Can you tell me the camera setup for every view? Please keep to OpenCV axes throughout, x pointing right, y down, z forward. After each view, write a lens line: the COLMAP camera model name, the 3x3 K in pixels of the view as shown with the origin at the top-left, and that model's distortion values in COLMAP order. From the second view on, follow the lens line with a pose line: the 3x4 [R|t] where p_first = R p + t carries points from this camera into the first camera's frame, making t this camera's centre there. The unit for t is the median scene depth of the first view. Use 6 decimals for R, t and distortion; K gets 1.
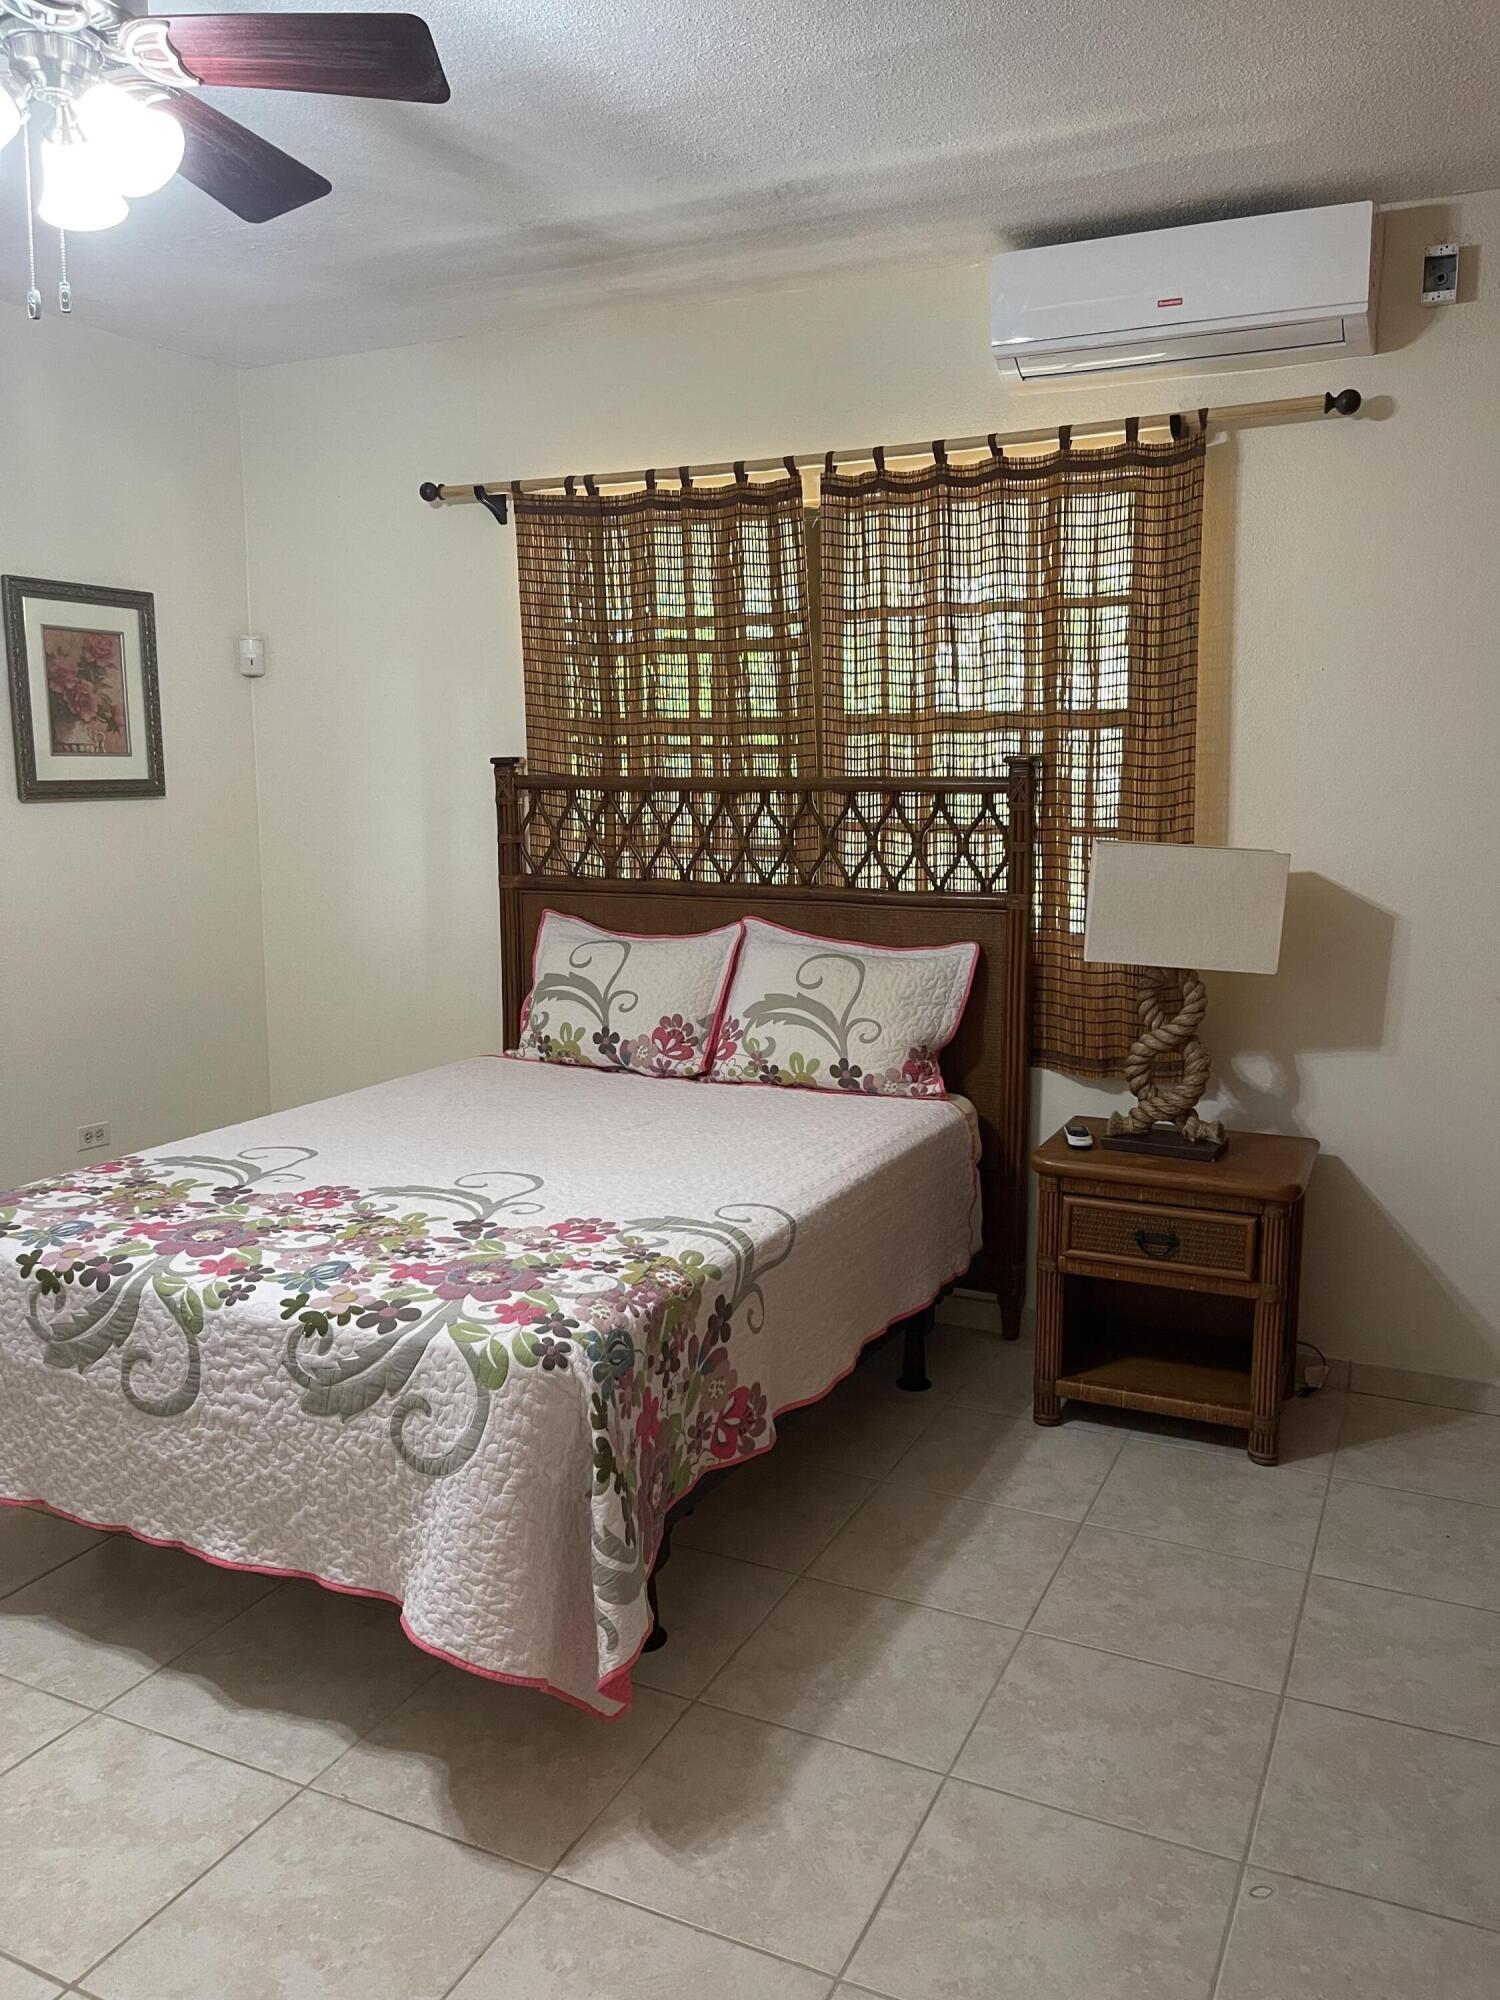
lens RADIAL K [[1513.5, 0, 760.5], [0, 1513.5, 1013.3], [0, 0, 1]] dist [0.027297, -0.024851]
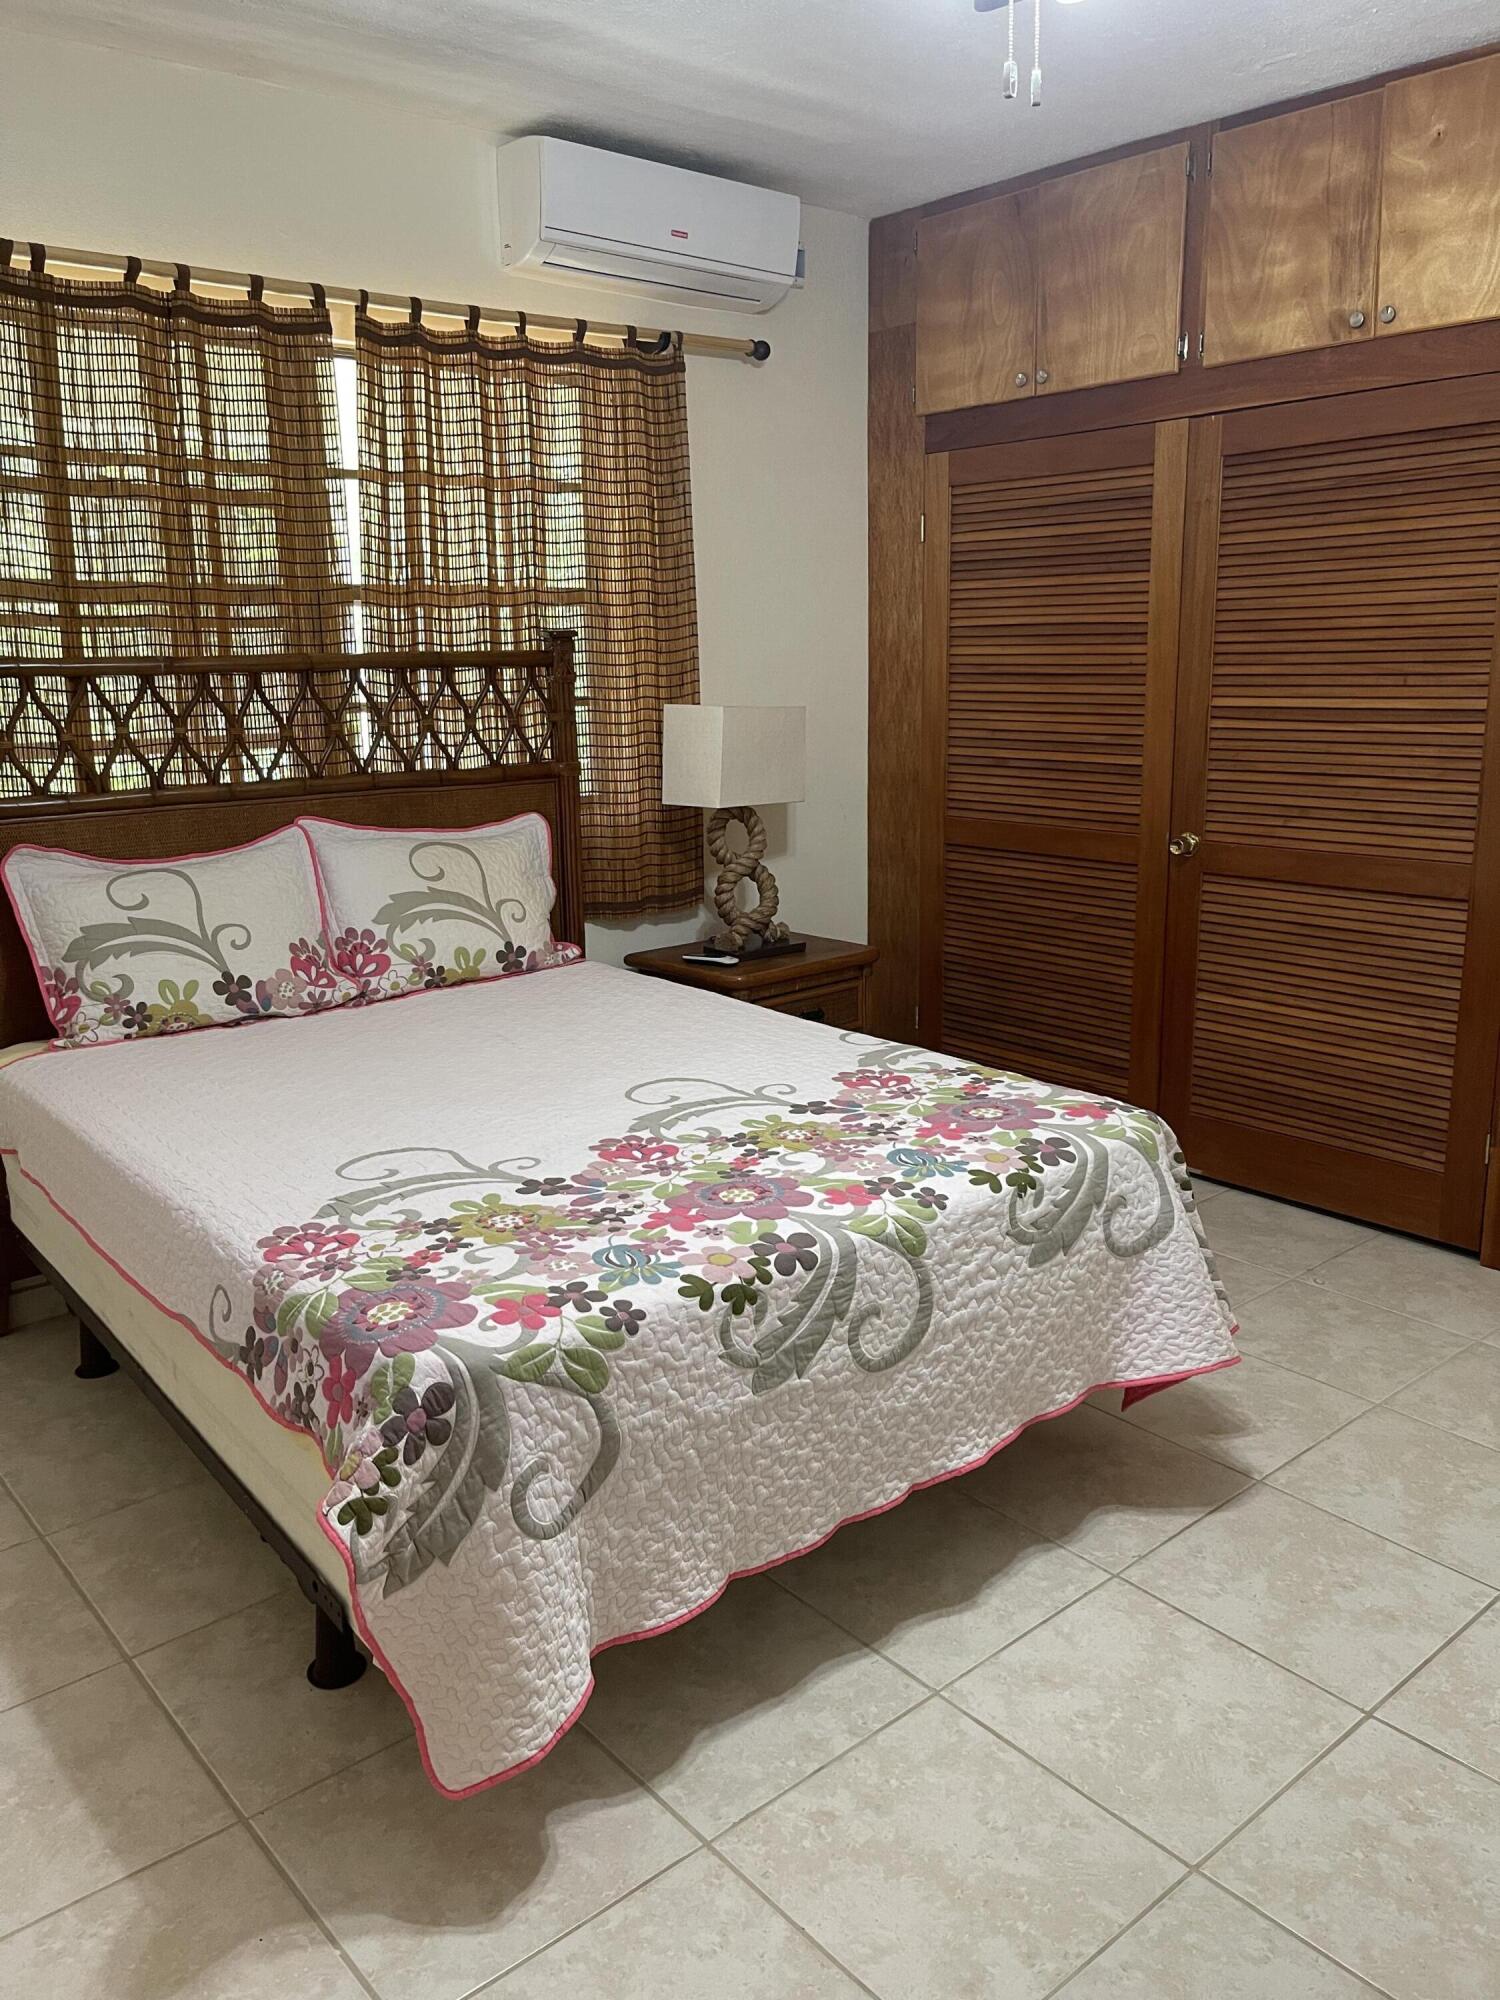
lens RADIAL K [[1513.5, 0, 760.4], [0, 1513.5, 994.8], [0, 0, 1]] dist [0.027297, -0.024851]
pose [[0.410131, -0.212648, 0.886889, -0.819040], [0.158535, 0.974257, 0.160283, -0.073711], [-0.898142, 0.074866, 0.433285, 0.461175]]
